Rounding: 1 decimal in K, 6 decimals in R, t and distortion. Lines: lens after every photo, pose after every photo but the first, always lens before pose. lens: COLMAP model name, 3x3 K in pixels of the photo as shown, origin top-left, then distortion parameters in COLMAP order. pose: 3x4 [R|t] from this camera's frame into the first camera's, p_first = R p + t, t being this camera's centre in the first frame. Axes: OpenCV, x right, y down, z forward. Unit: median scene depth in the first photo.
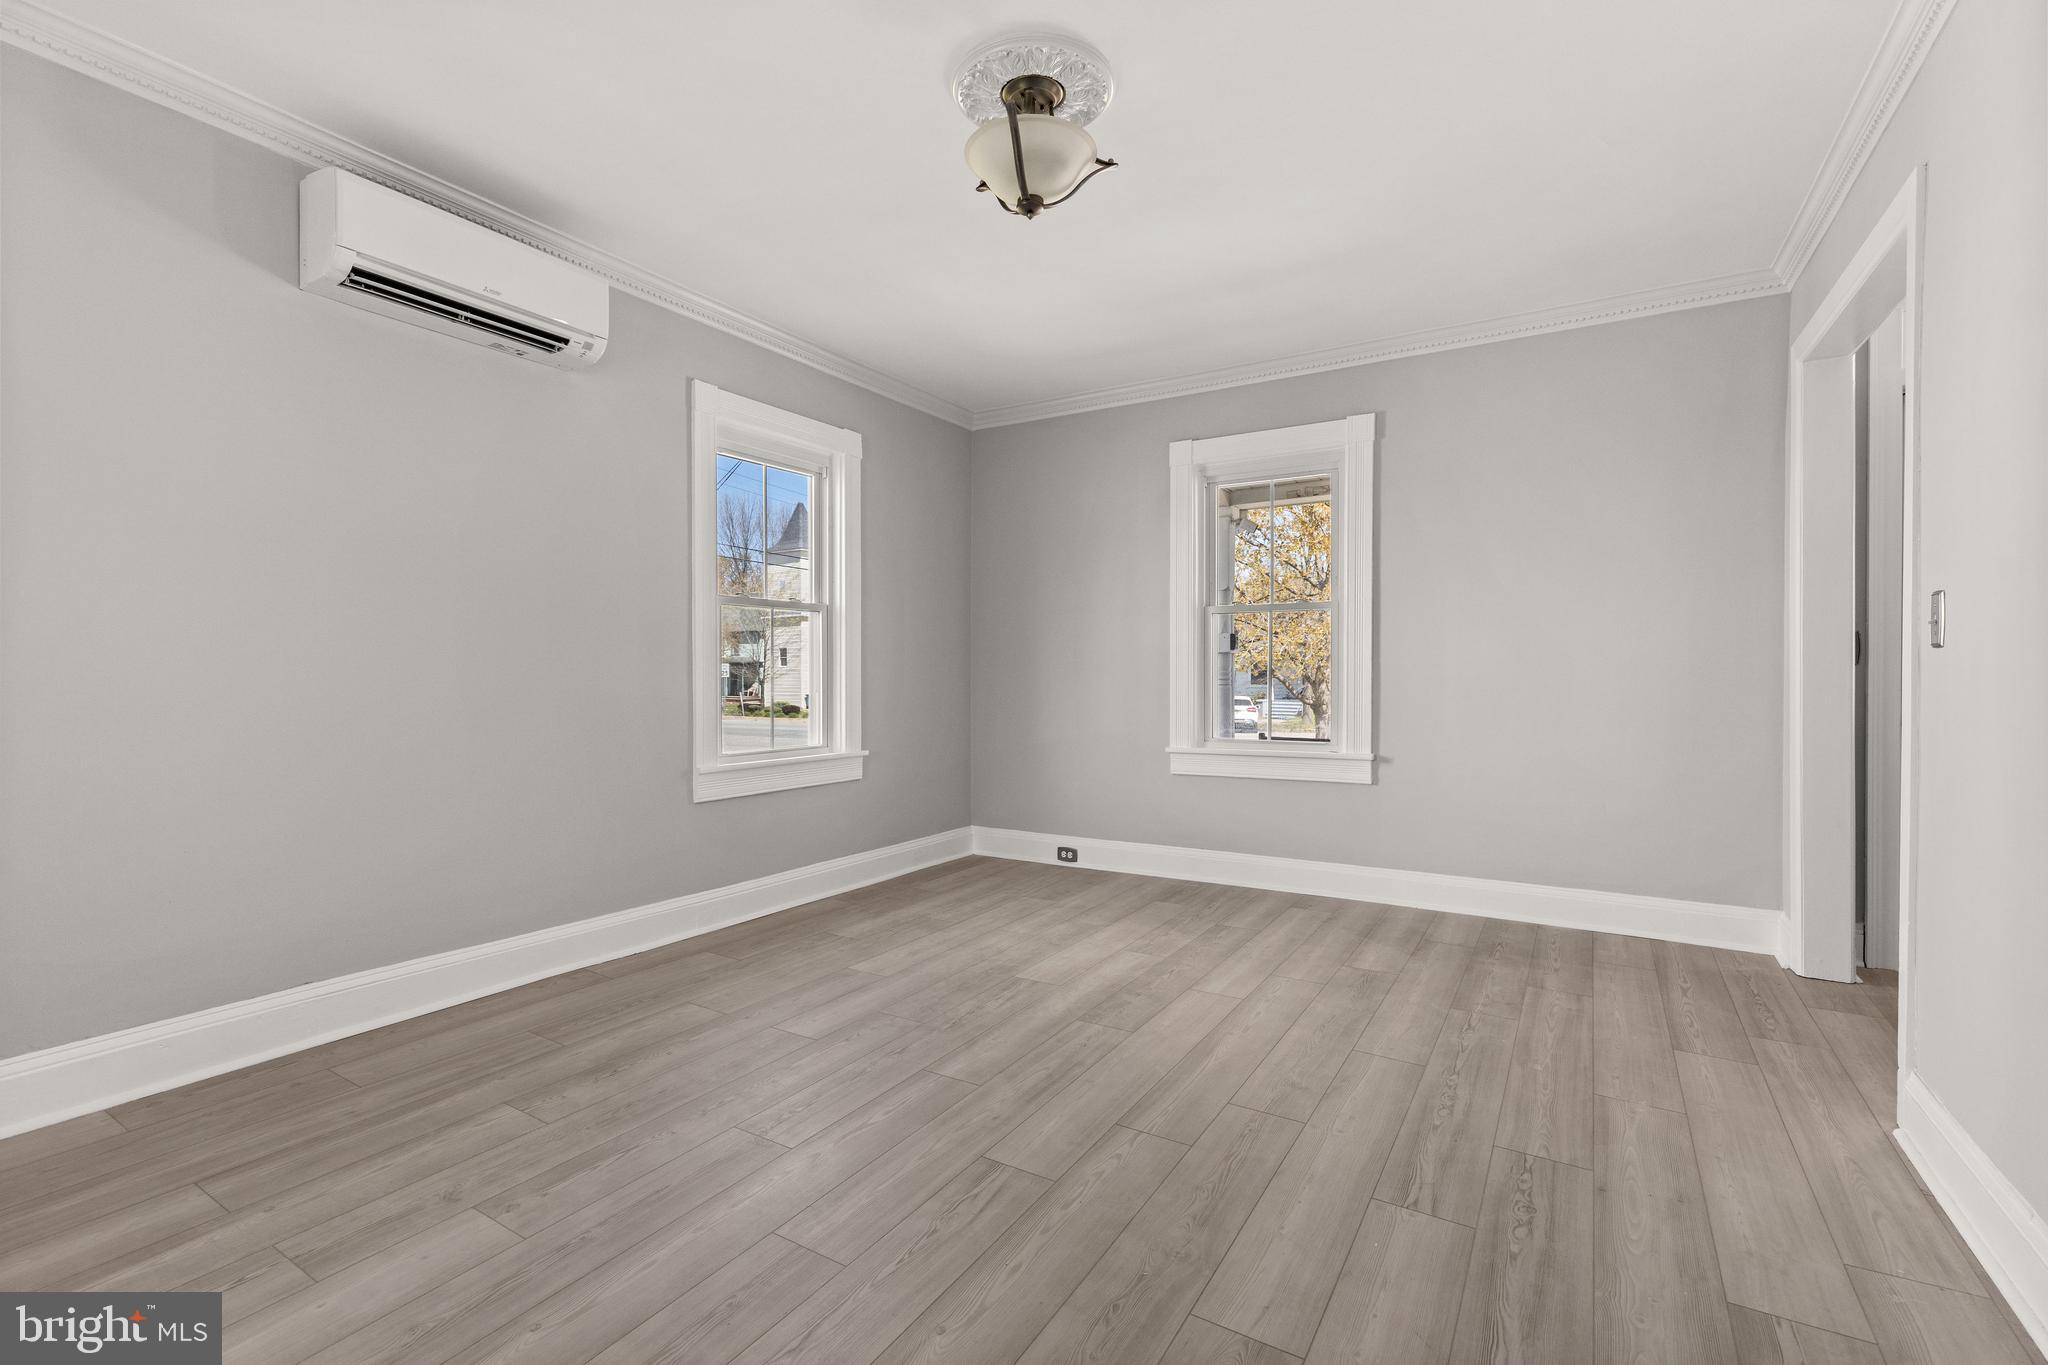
lens RADIAL K [[954.0, 0, 1011.5], [0, 954.0, 690.3], [0, 0, 1]] dist [-0.000298, 0.000142]
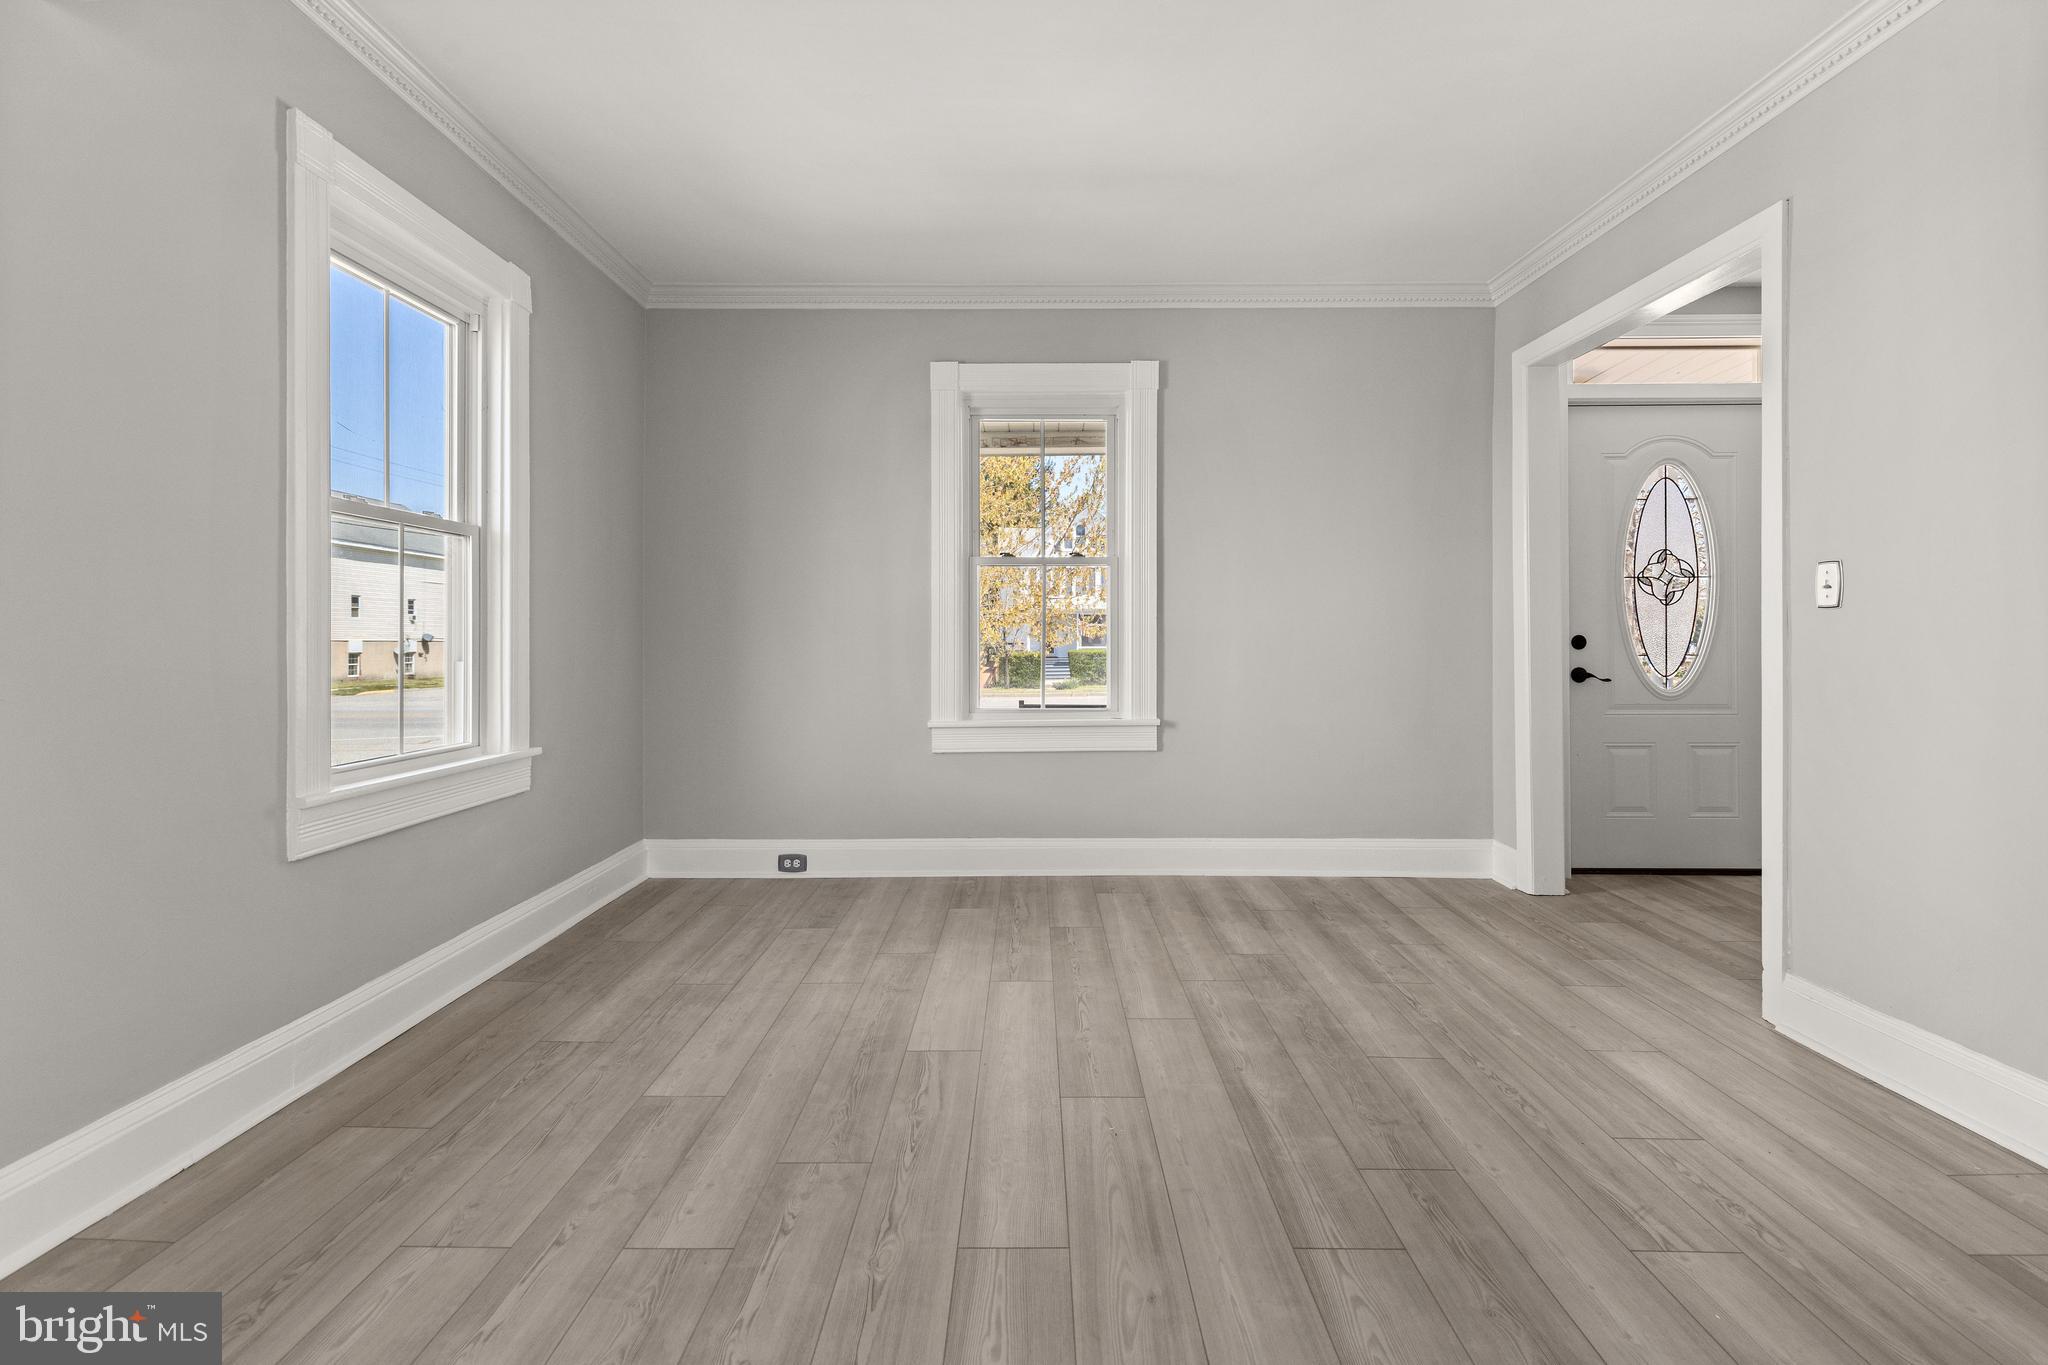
lens RADIAL K [[962.9, 0, 1030.2], [0, 962.9, 641.9], [0, 0, 1]] dist [0.002187, -0.000272]
pose [[0.843107, -0.001207, 0.537745, -0.261796], [0.009636, 0.999871, -0.012864, 0.001280], [-0.537660, 0.016027, 0.843010, 0.280466]]
